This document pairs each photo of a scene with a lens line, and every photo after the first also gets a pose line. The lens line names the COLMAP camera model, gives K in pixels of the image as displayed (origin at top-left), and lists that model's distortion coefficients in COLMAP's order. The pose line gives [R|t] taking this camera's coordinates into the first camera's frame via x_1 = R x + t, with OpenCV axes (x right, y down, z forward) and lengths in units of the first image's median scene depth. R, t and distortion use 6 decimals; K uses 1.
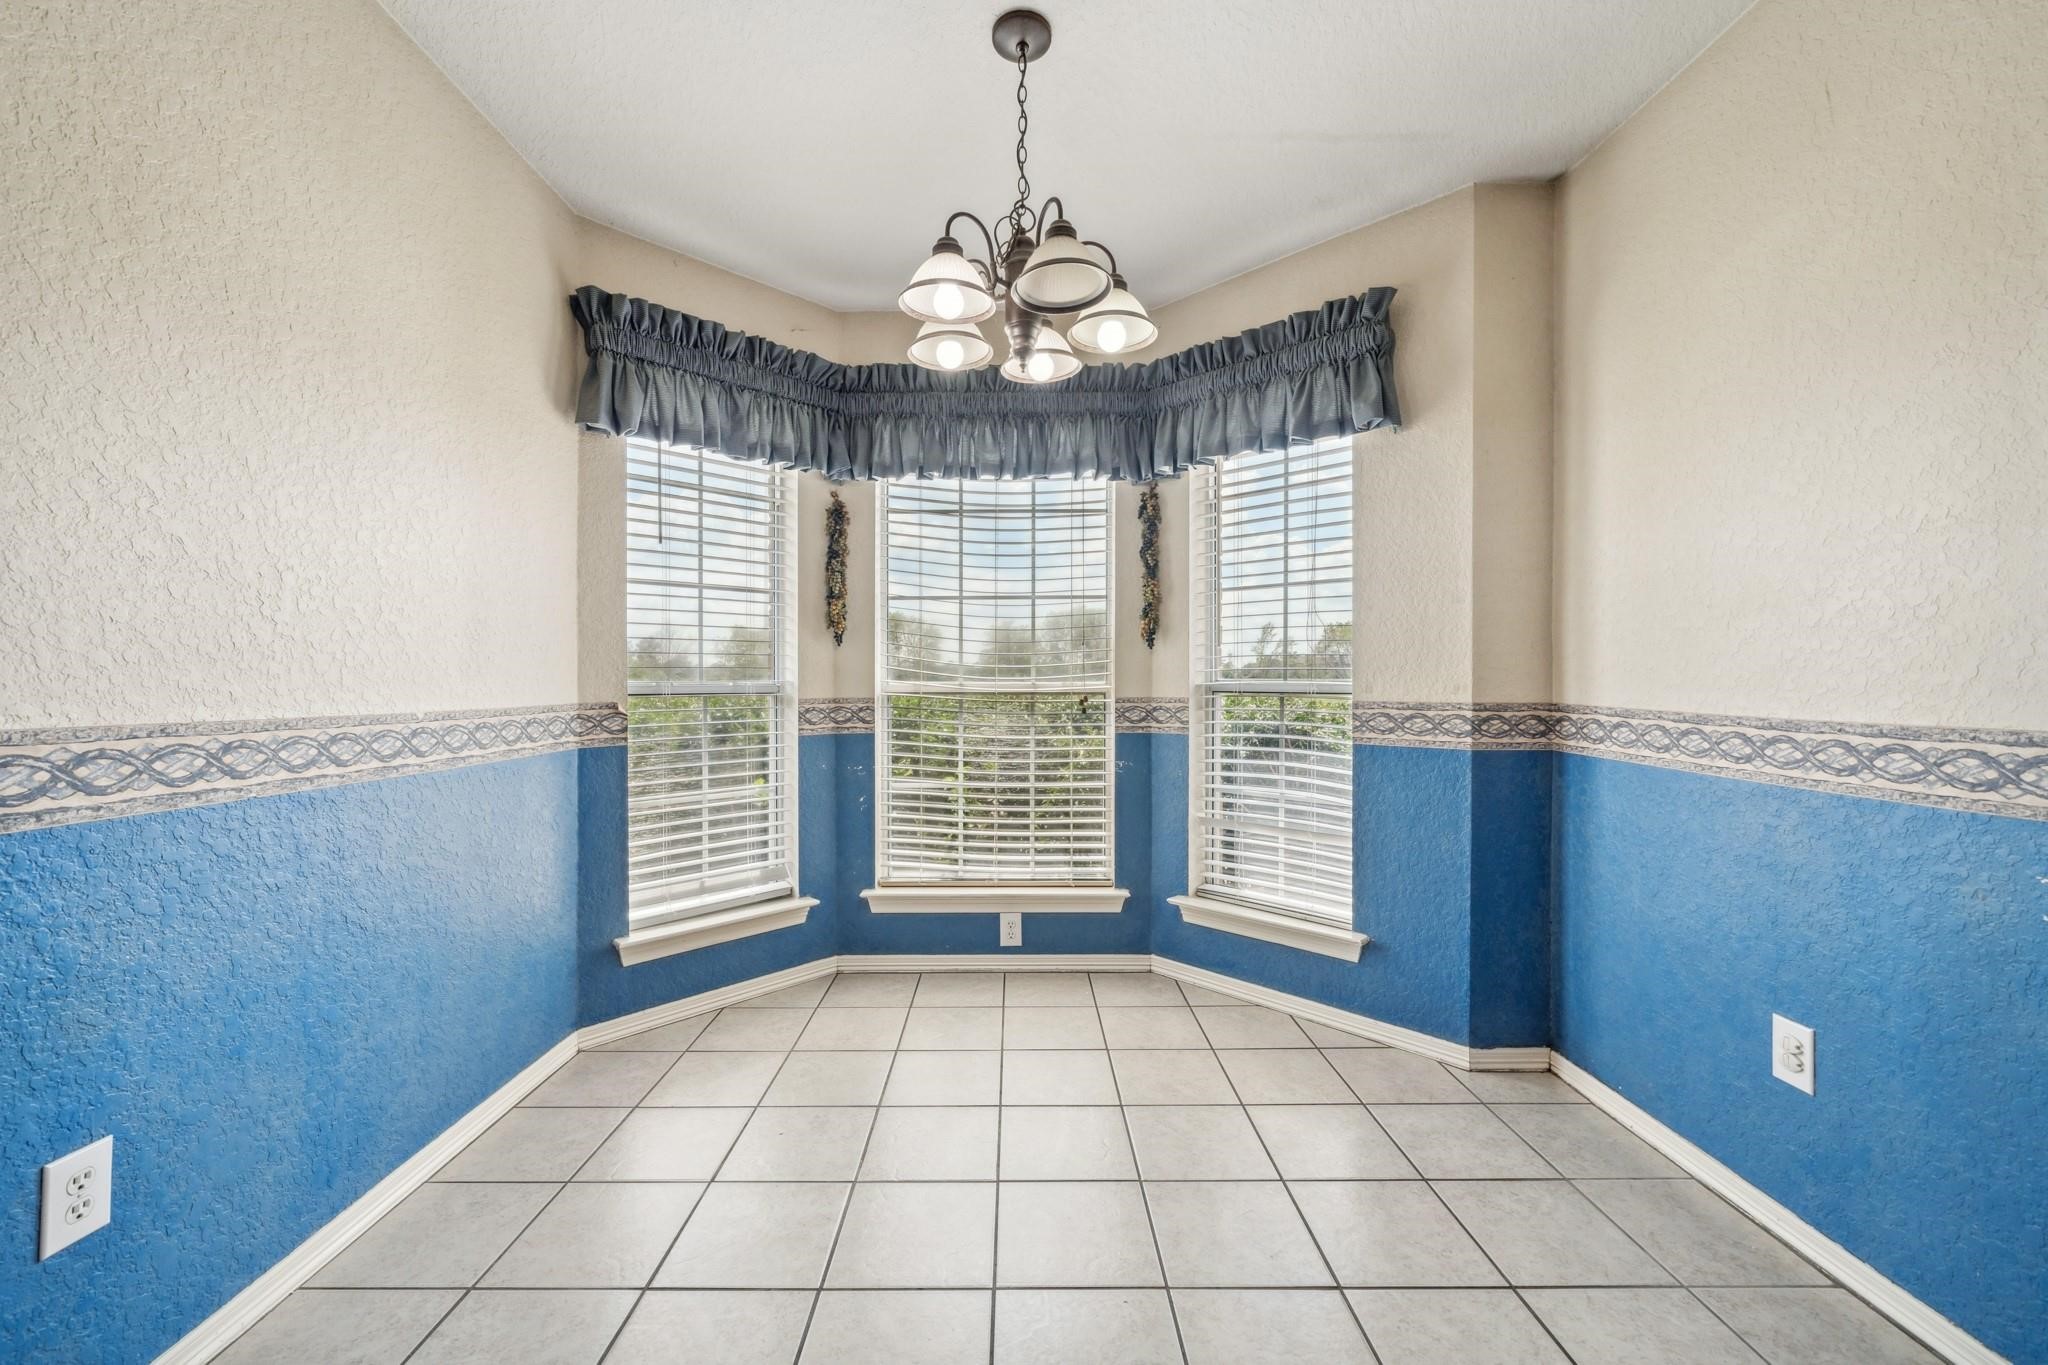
lens RADIAL K [[806.3, 0, 1024.3], [0, 806.3, 683.4], [0, 0, 1]] dist [-0.002582, -0.000057]
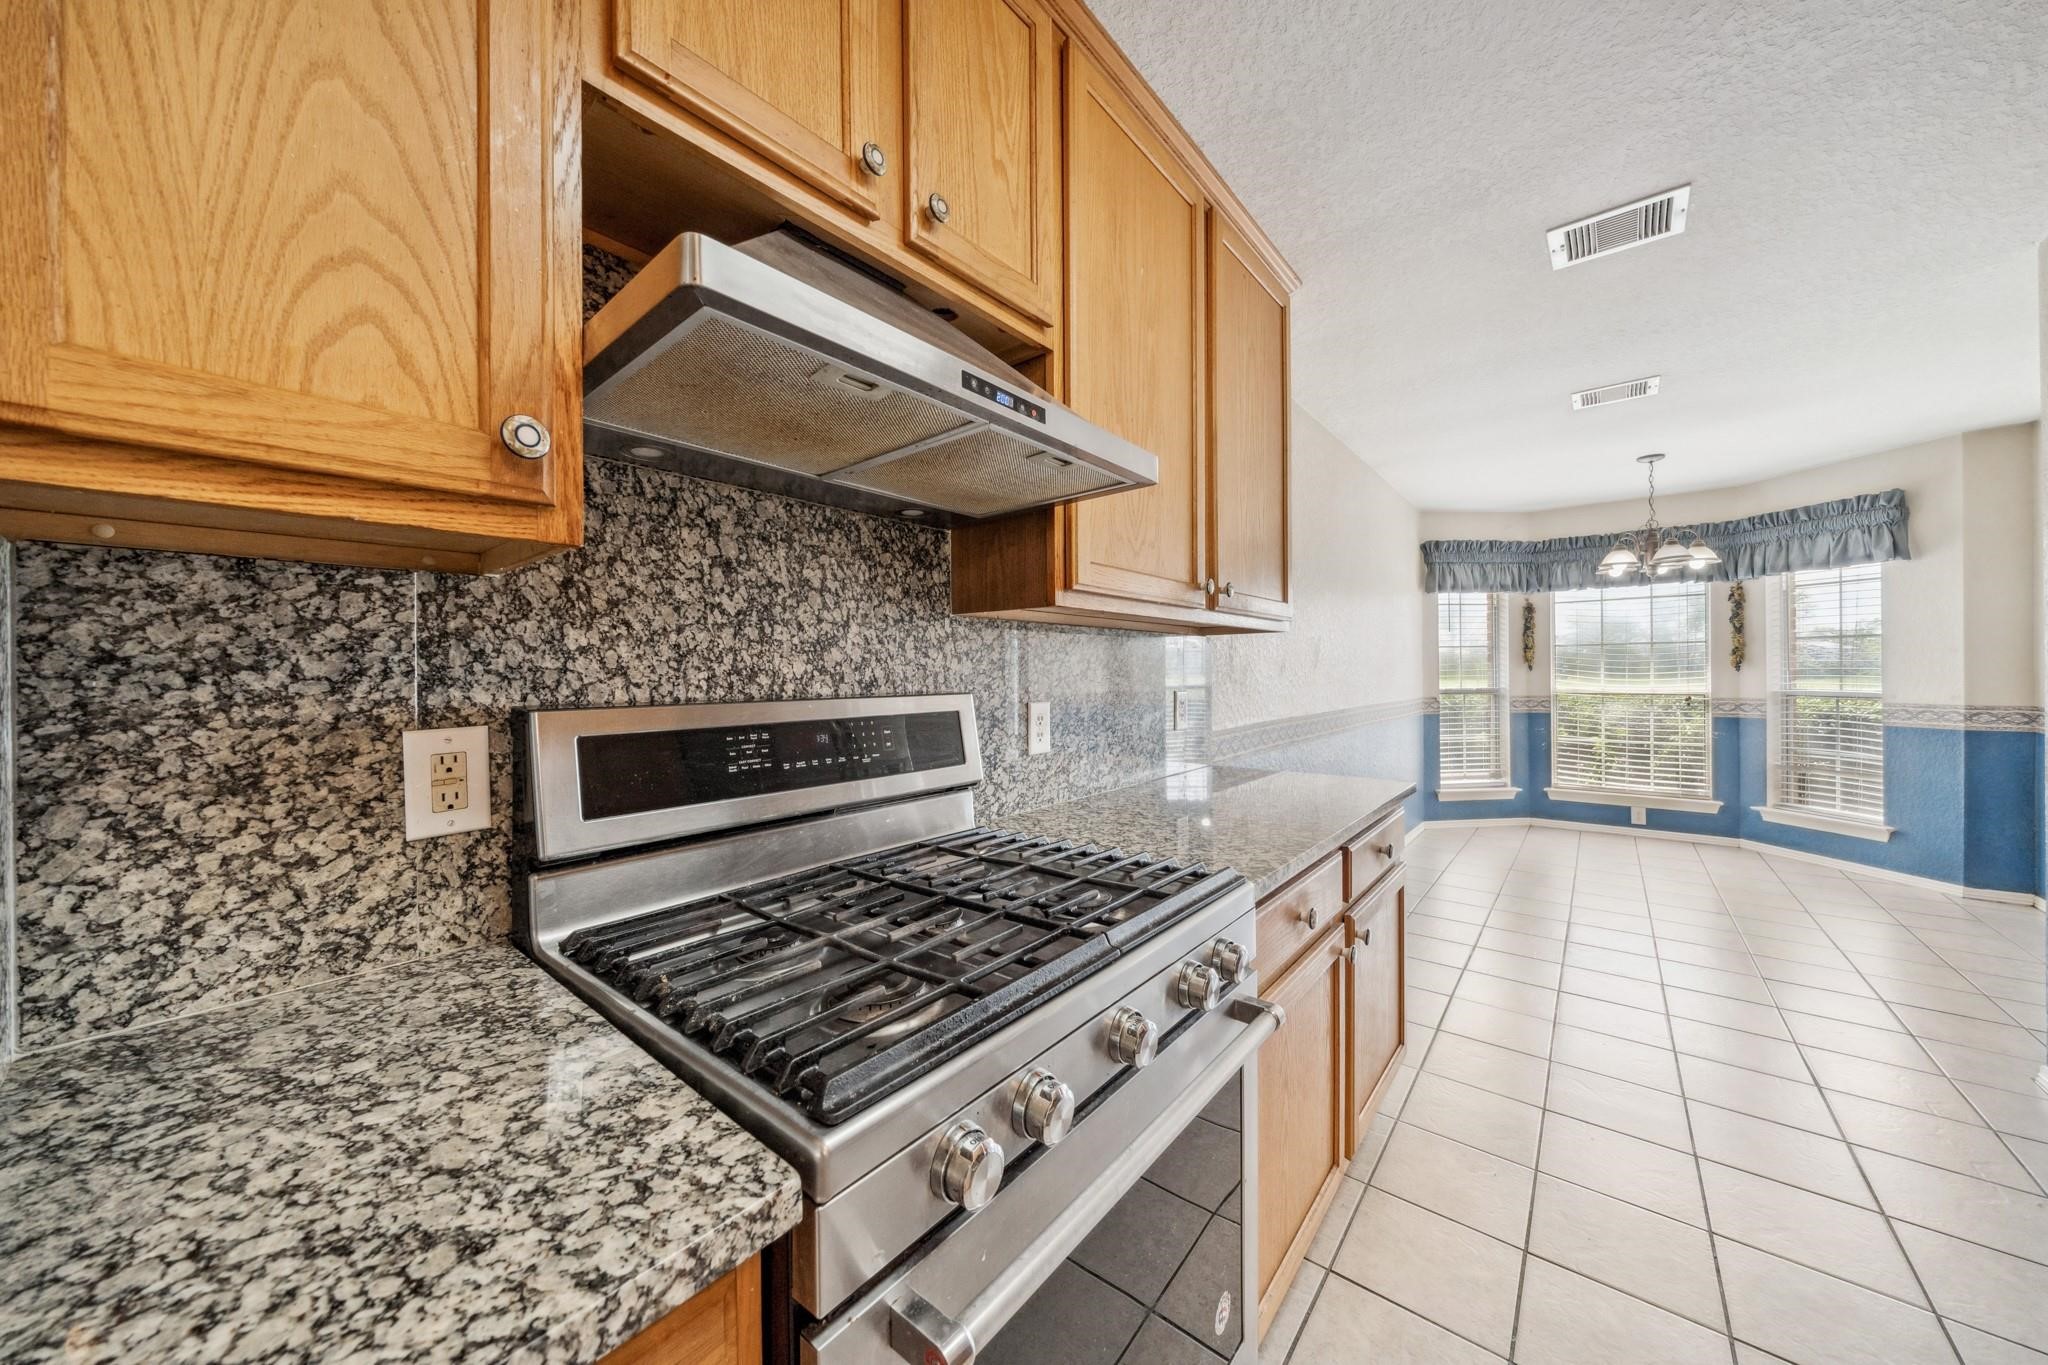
lens RADIAL K [[701.5, 0, 1019.2], [0, 701.5, 671.4], [0, 0, 1]] dist [-0.008034, 0.000482]
pose [[0.758284, -0.006325, -0.651894, -0.056940], [0.004204, 0.999980, -0.004812, -0.046336], [0.651911, 0.000908, 0.758295, -1.385083]]
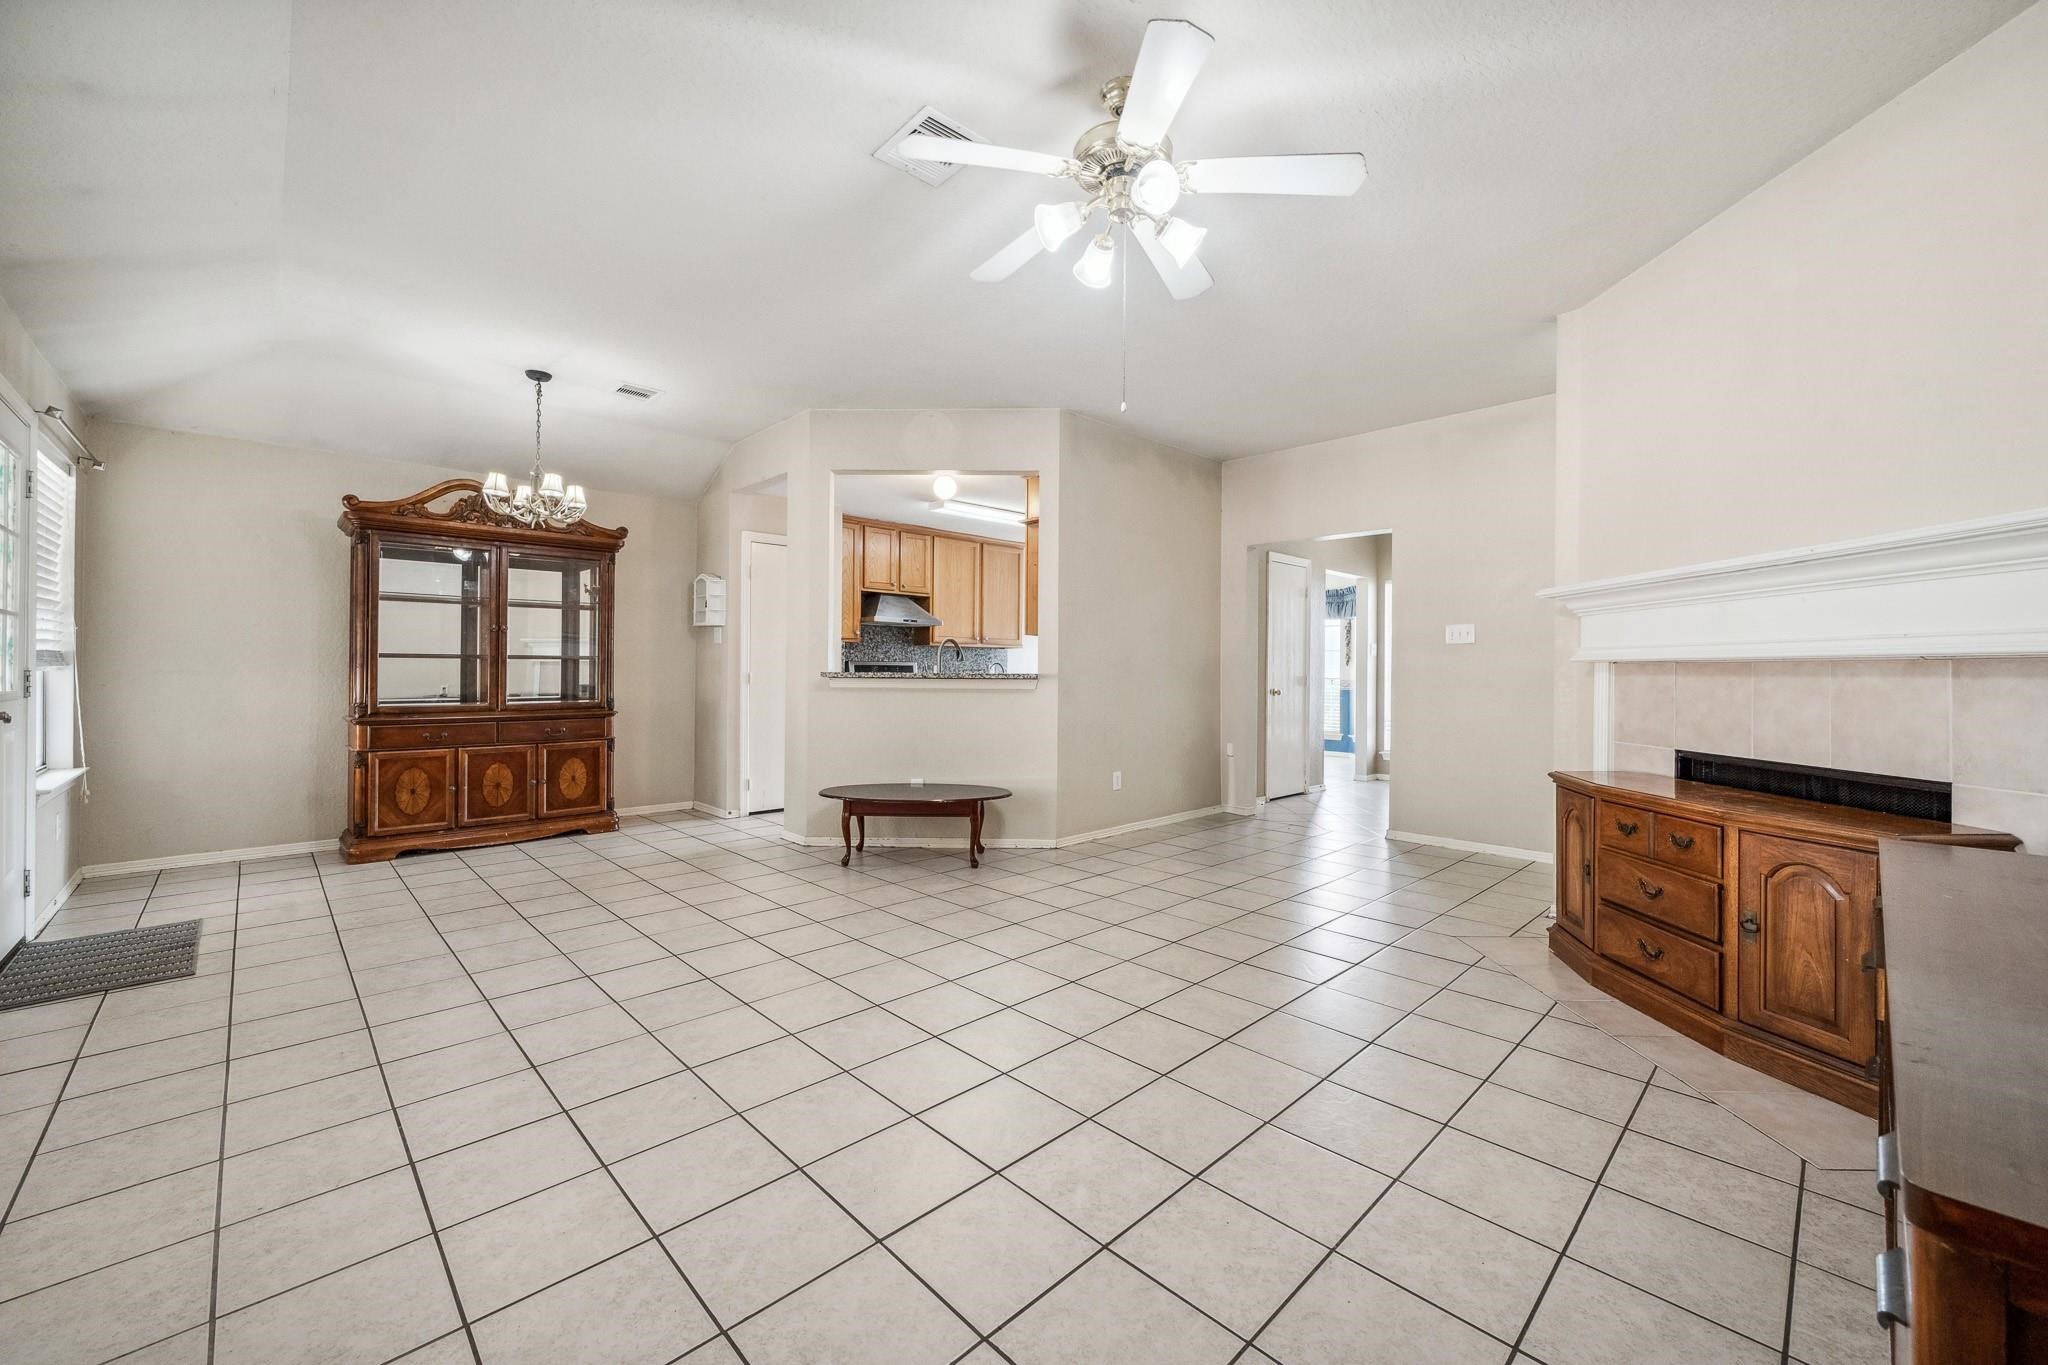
lens RADIAL K [[795.8, 0, 1033.9], [0, 795.8, 680.9], [0, 0, 1]] dist [-0.005934, 0.001784]
pose [[0.684795, 0.017952, -0.728514, 1.930875], [-0.014713, 0.999833, 0.010808, -0.002606], [0.728587, 0.003318, 0.684945, -2.653576]]
